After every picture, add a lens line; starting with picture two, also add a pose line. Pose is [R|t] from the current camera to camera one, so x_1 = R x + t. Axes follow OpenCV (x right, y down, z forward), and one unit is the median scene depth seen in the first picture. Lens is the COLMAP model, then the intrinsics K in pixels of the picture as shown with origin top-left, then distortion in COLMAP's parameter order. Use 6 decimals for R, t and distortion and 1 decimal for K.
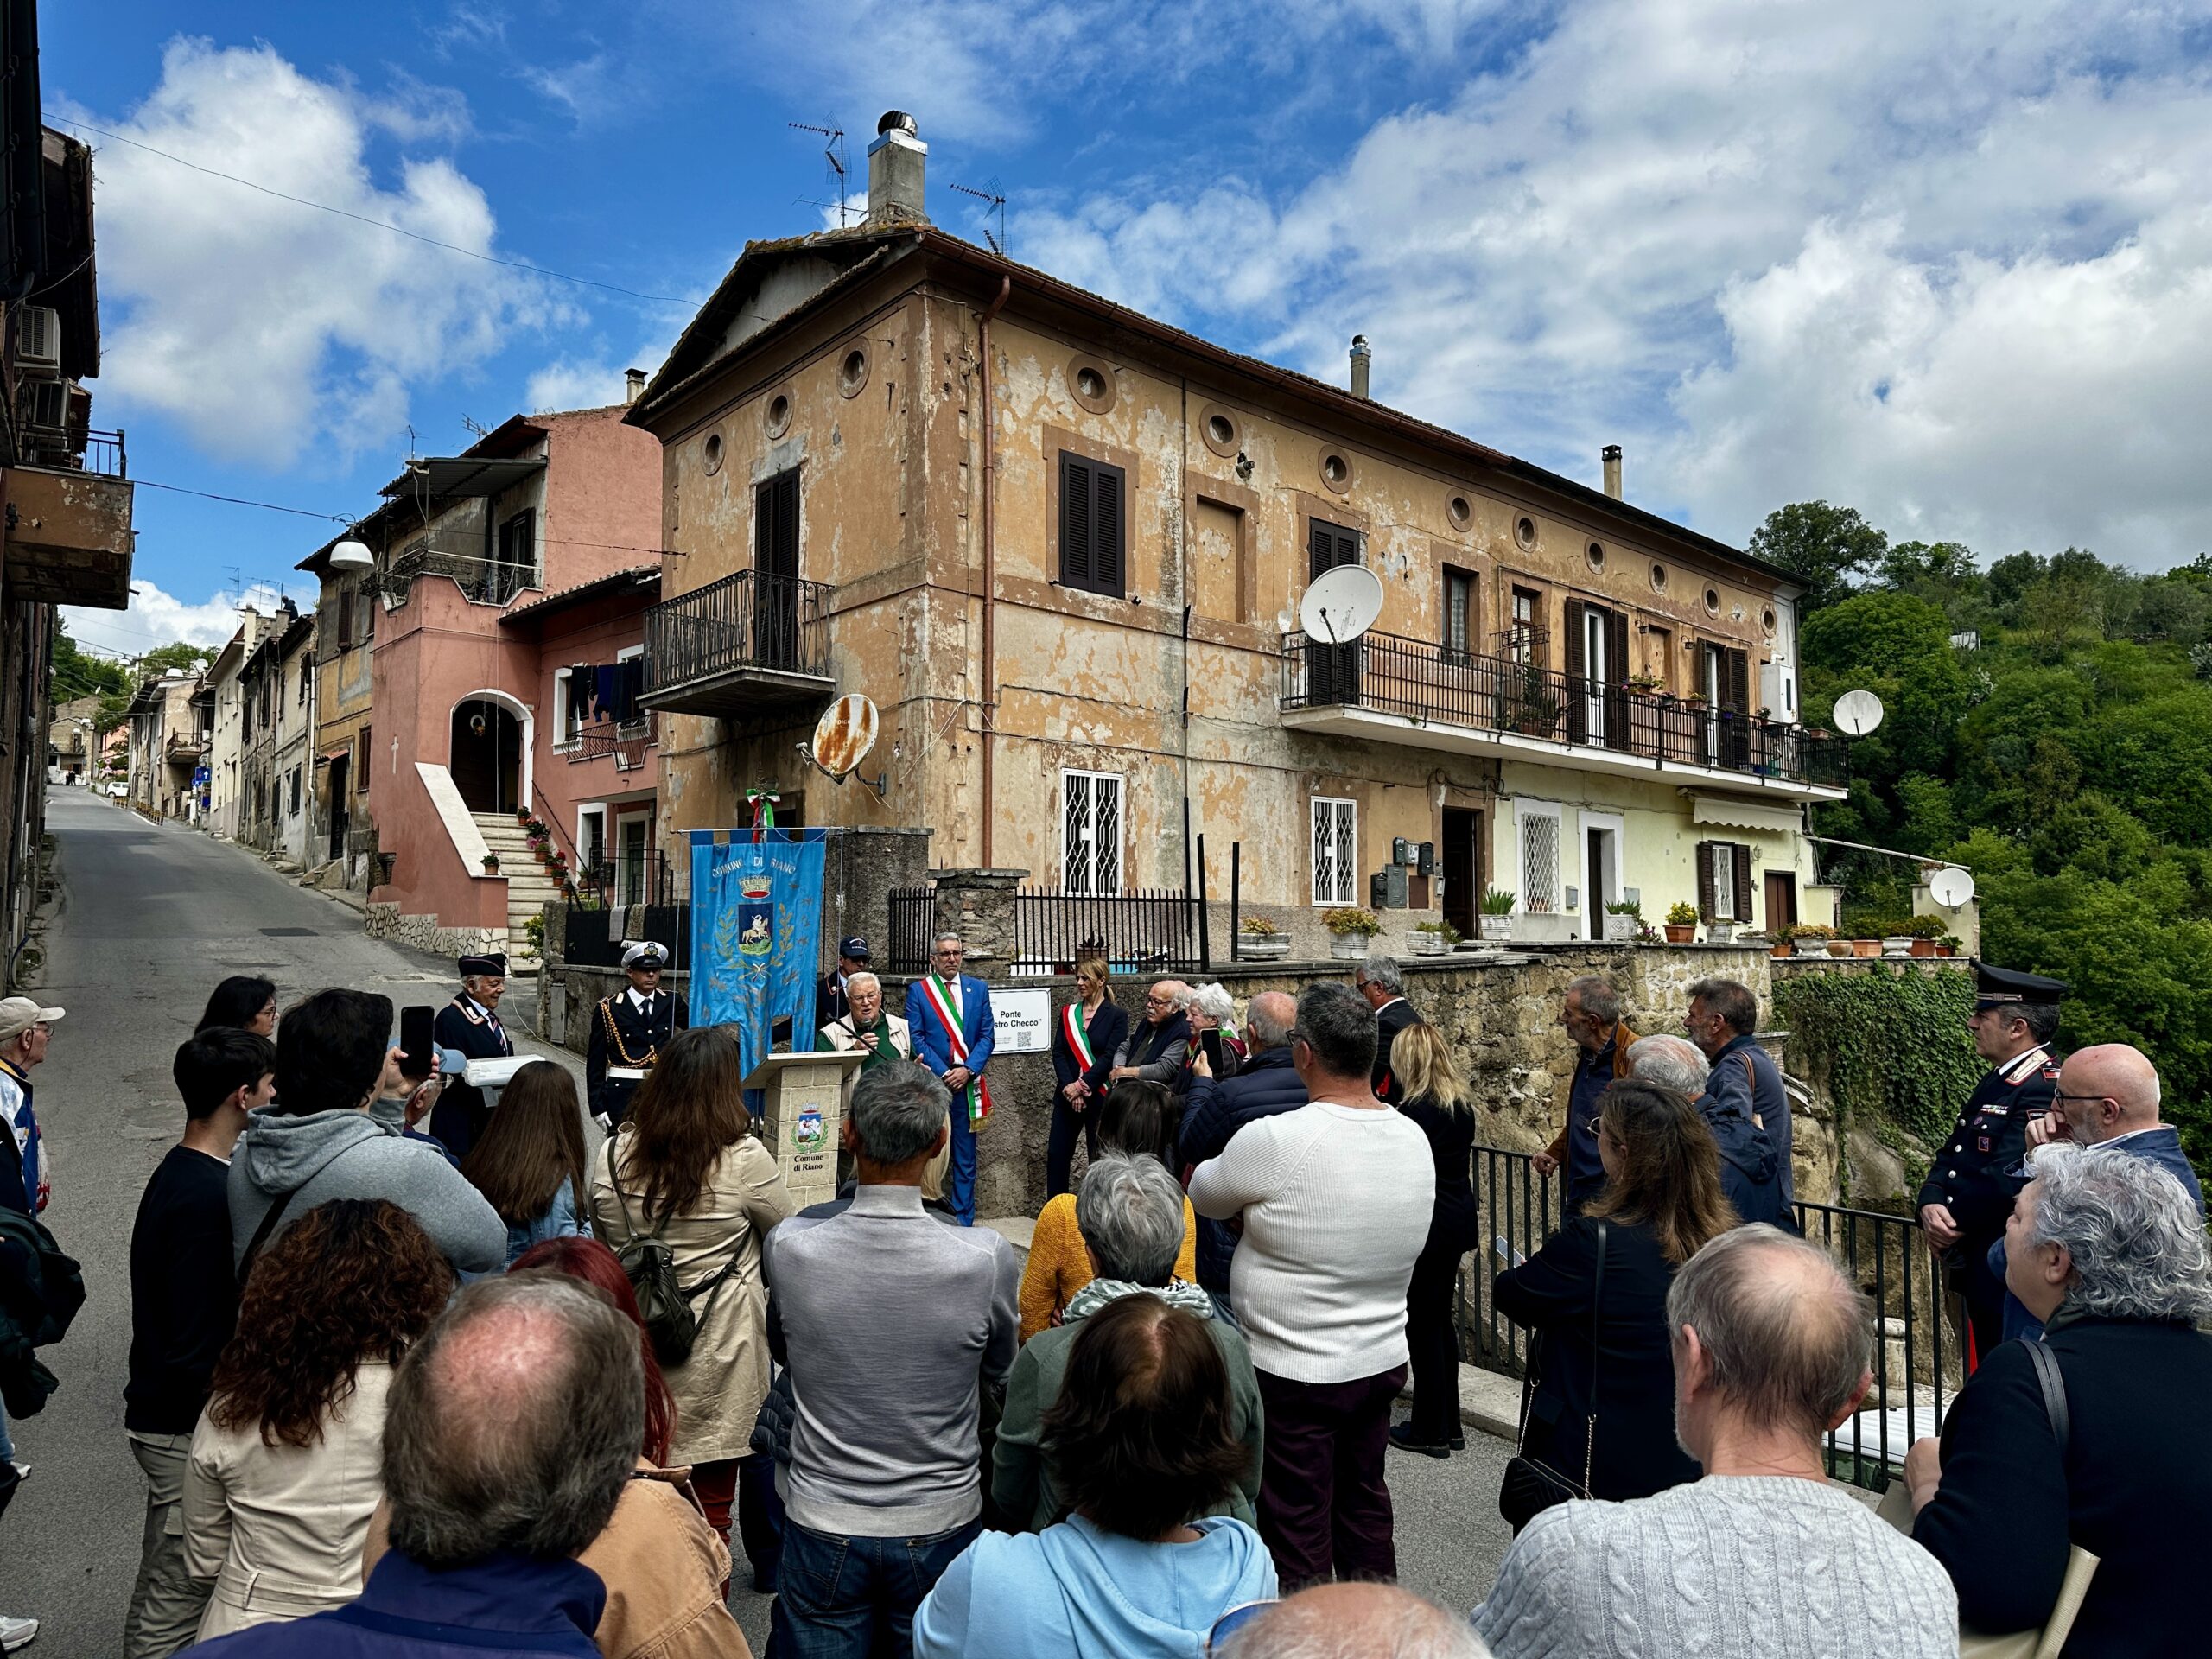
lens RADIAL K [[1522.8, 0, 1109.6], [0, 1522.8, 825.7], [0, 0, 1]] dist [0.139332, -0.233409]
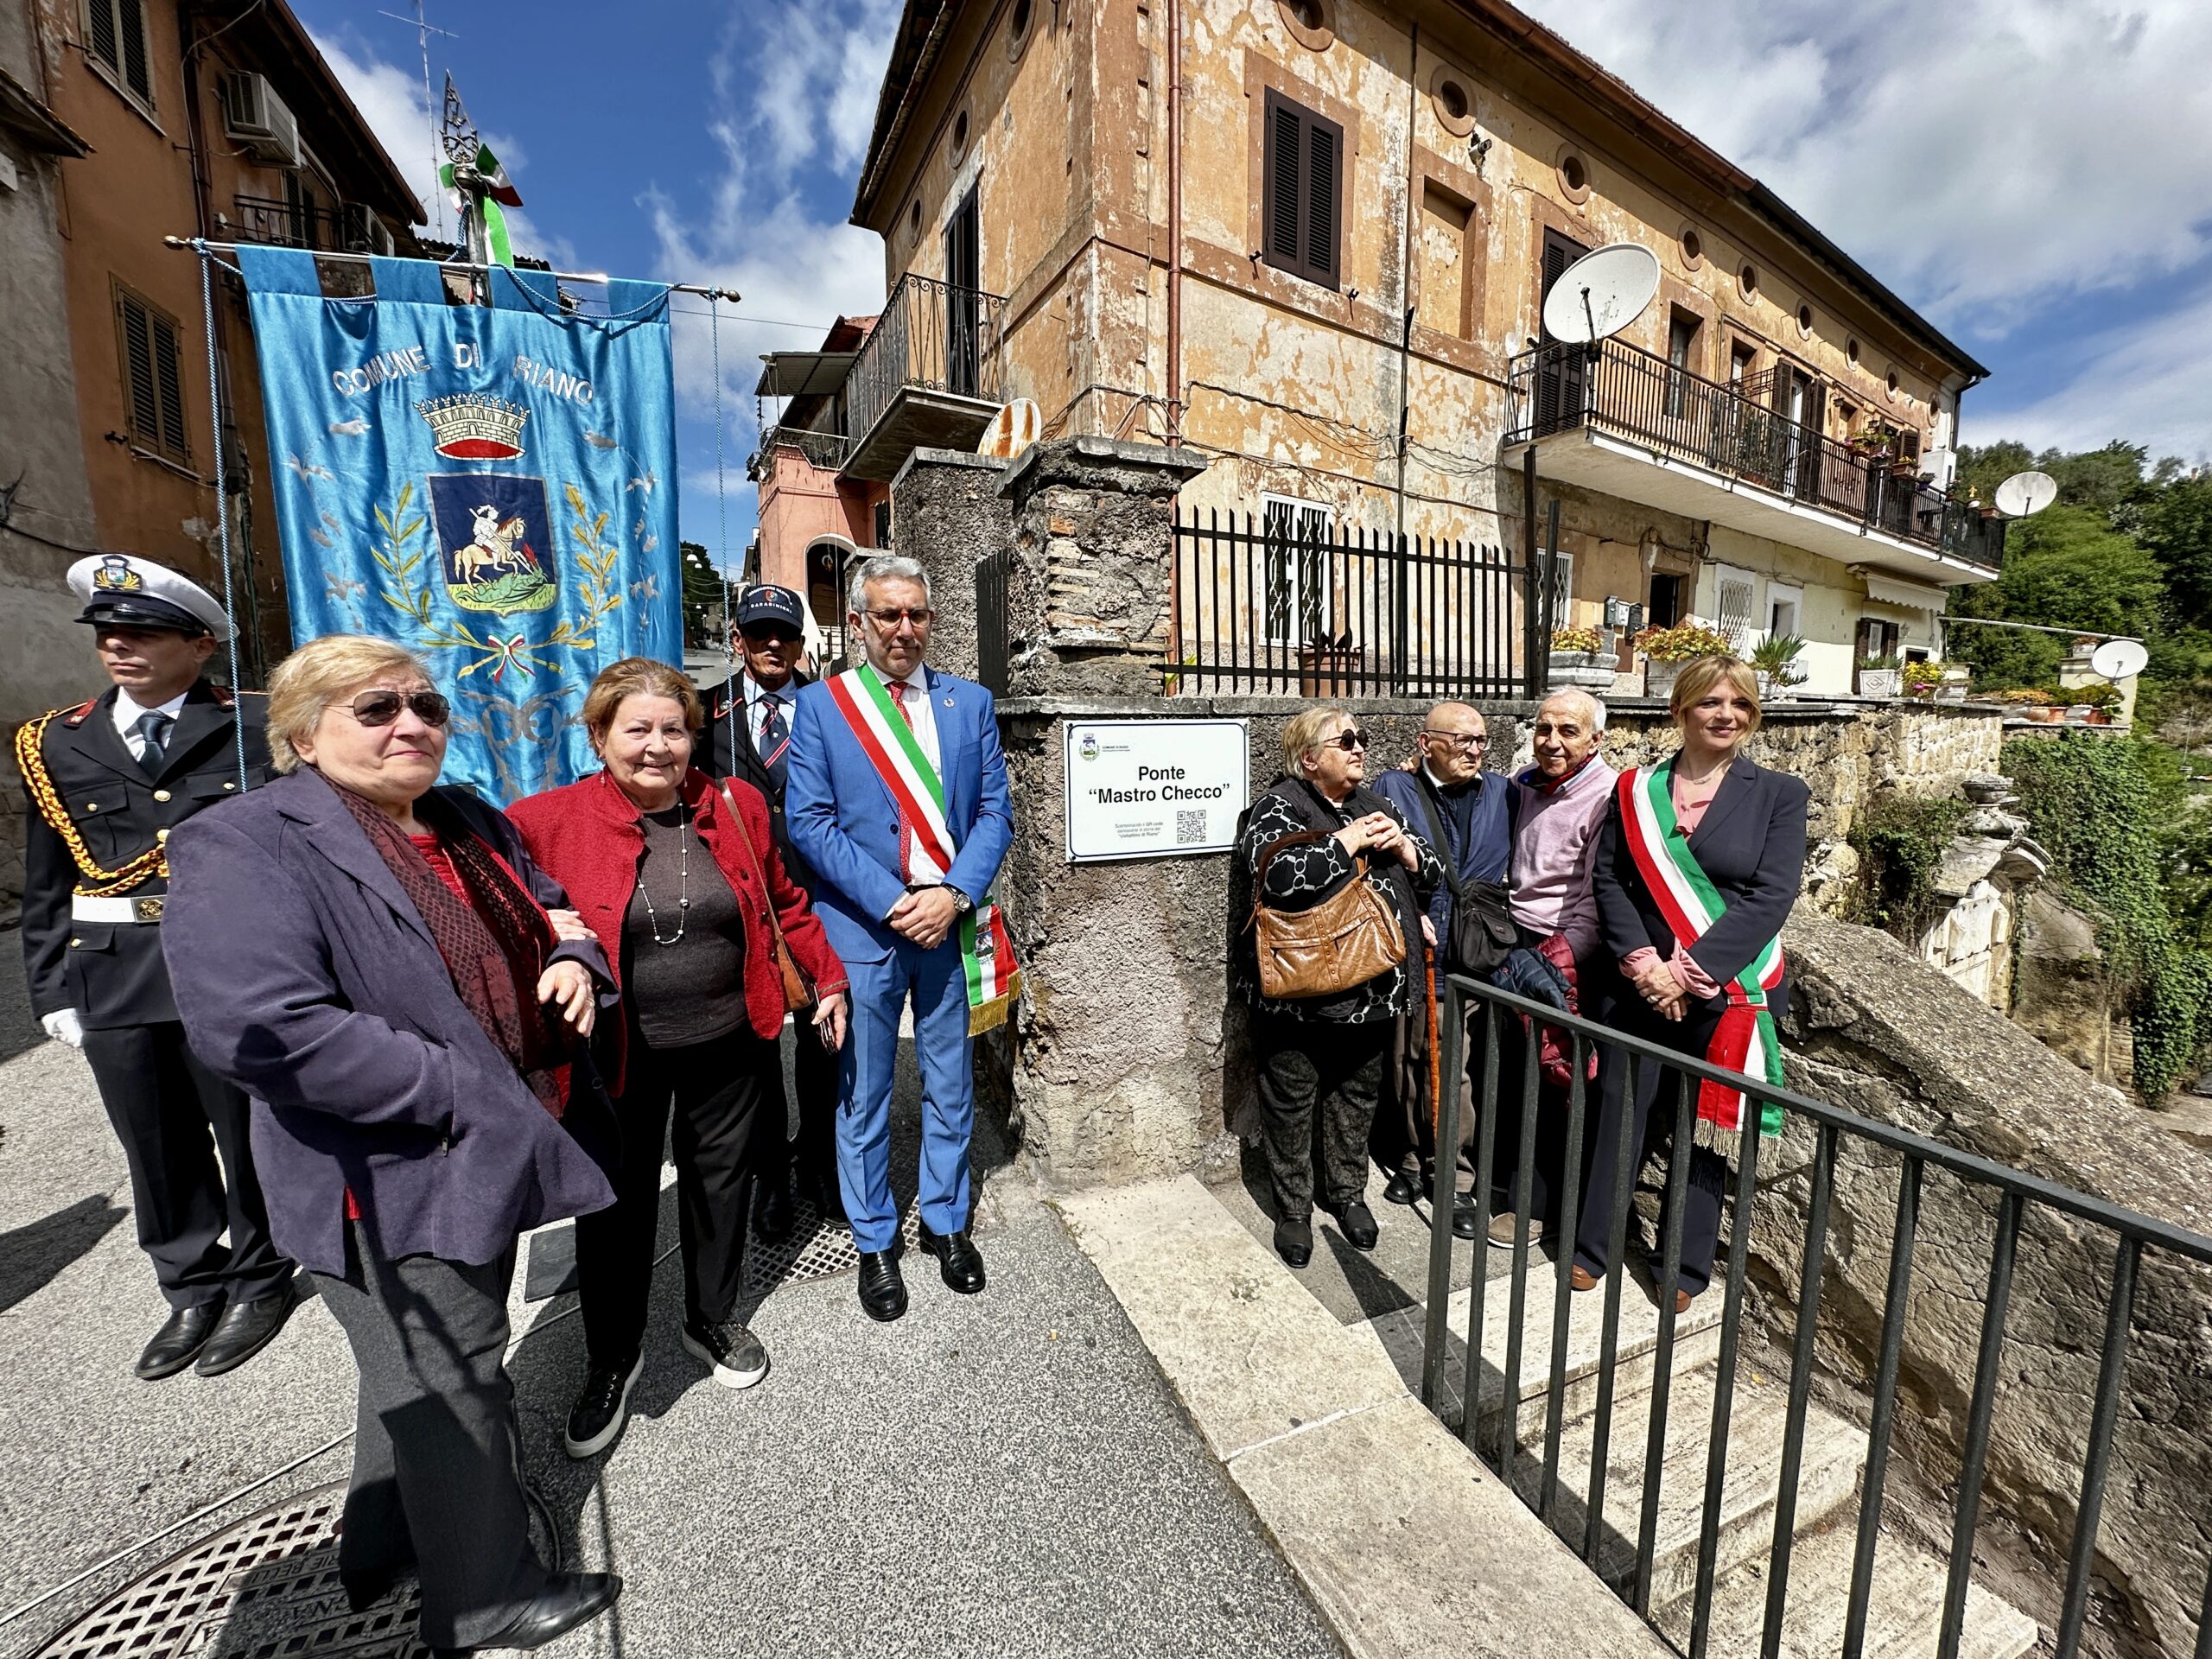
lens RADIAL K [[870.8, 0, 1106.0], [0, 870.8, 829.5], [0, 0, 1]] dist [-0.007424, -0.000285]
pose [[0.981075, 0.019666, -0.192627, -0.018526], [0.015950, 0.983240, 0.181617, 0.056350], [0.192971, -0.181252, 0.964318, 0.451674]]
